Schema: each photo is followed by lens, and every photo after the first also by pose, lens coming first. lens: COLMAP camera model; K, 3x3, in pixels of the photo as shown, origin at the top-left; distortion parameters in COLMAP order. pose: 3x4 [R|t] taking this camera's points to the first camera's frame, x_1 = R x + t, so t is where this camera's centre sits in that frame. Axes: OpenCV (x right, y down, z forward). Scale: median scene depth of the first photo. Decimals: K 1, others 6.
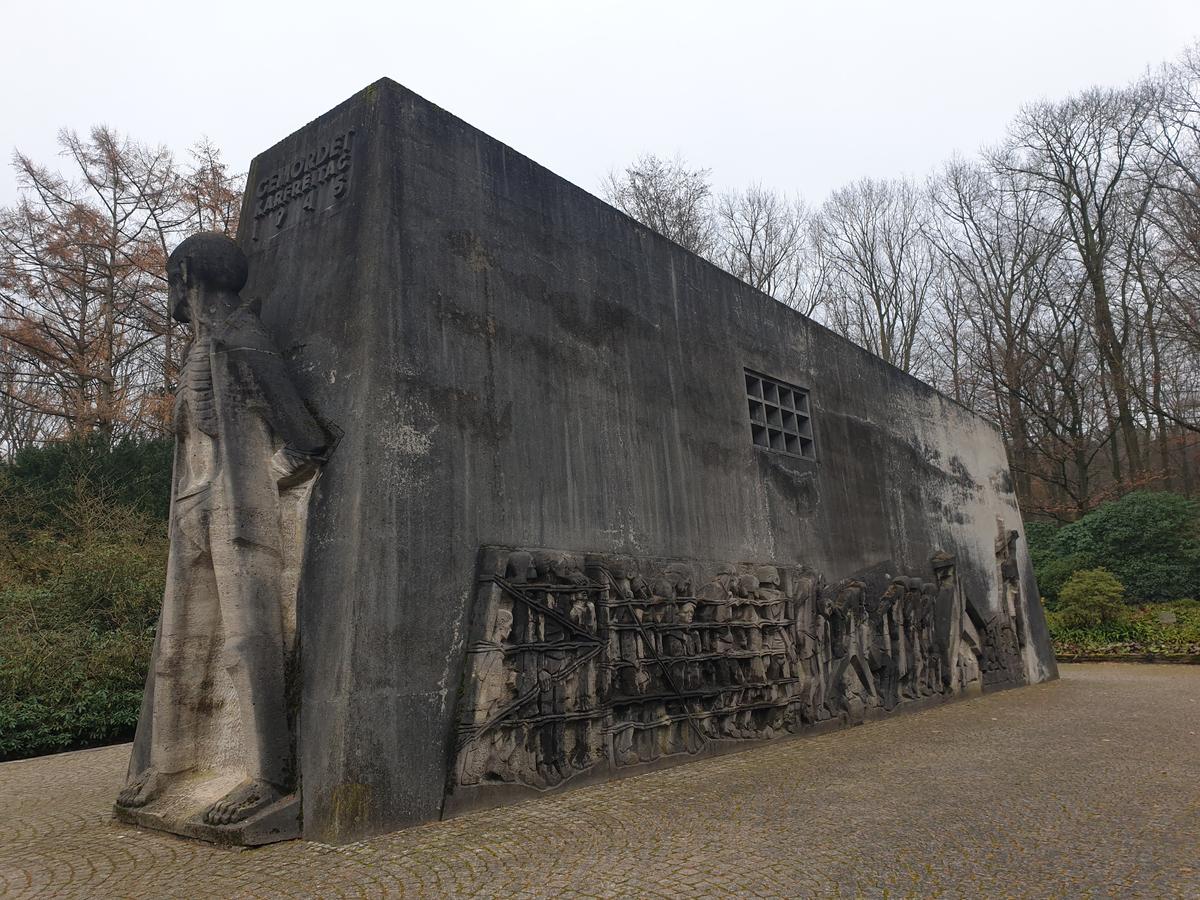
lens RADIAL K [[907.0, 0, 600.0], [0, 907.0, 450.0], [0, 0, 1]] dist [0.031188, -0.007666]
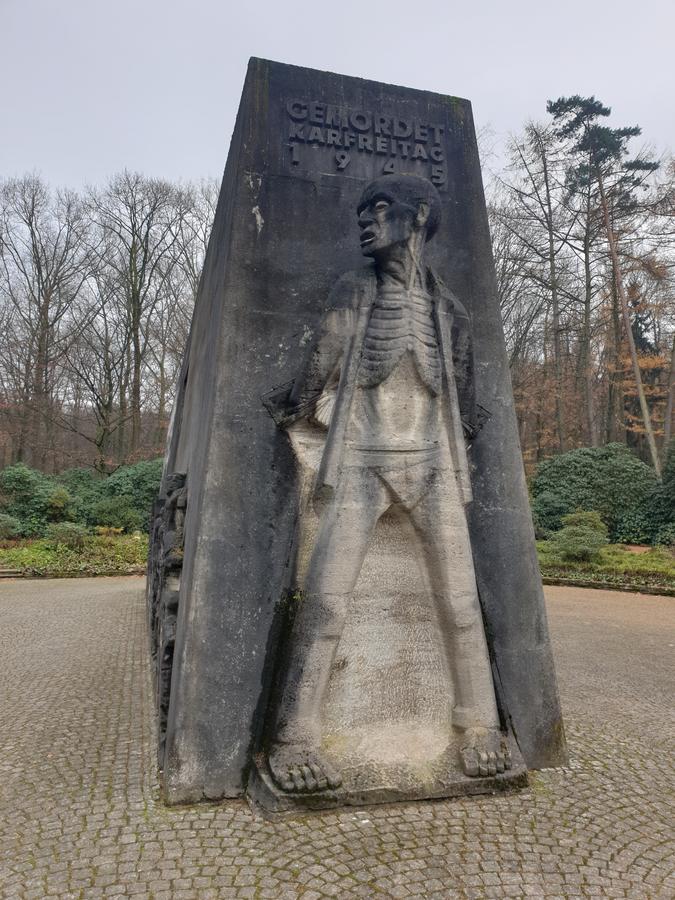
lens RADIAL K [[686.8, 0, 338.7], [0, 686.8, 435.4], [0, 0, 1]] dist [0.111253, -0.198318]
pose [[0.570163, 0.145697, 0.808509, -1.082698], [-0.180101, 0.982376, -0.050021, 0.084603], [-0.801547, -0.117093, 0.586354, 0.632159]]
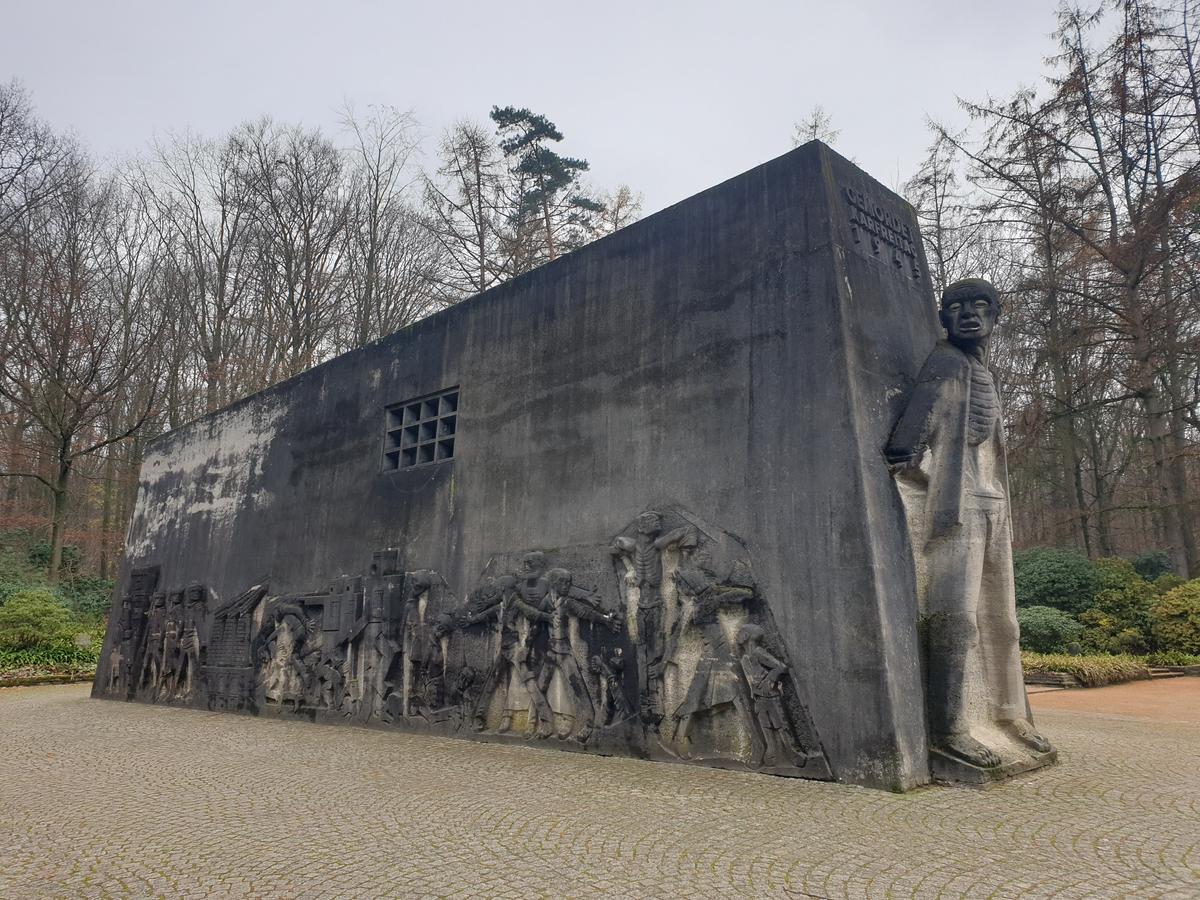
lens RADIAL K [[907.0, 0, 600.0], [0, 907.0, 450.0], [0, 0, 1]] dist [0.031188, -0.007666]
pose [[0.075158, 0.215455, 0.973617, -1.681531], [-0.172863, 0.964411, -0.200074, 0.322443], [-0.982074, -0.153265, 0.109727, 1.391692]]
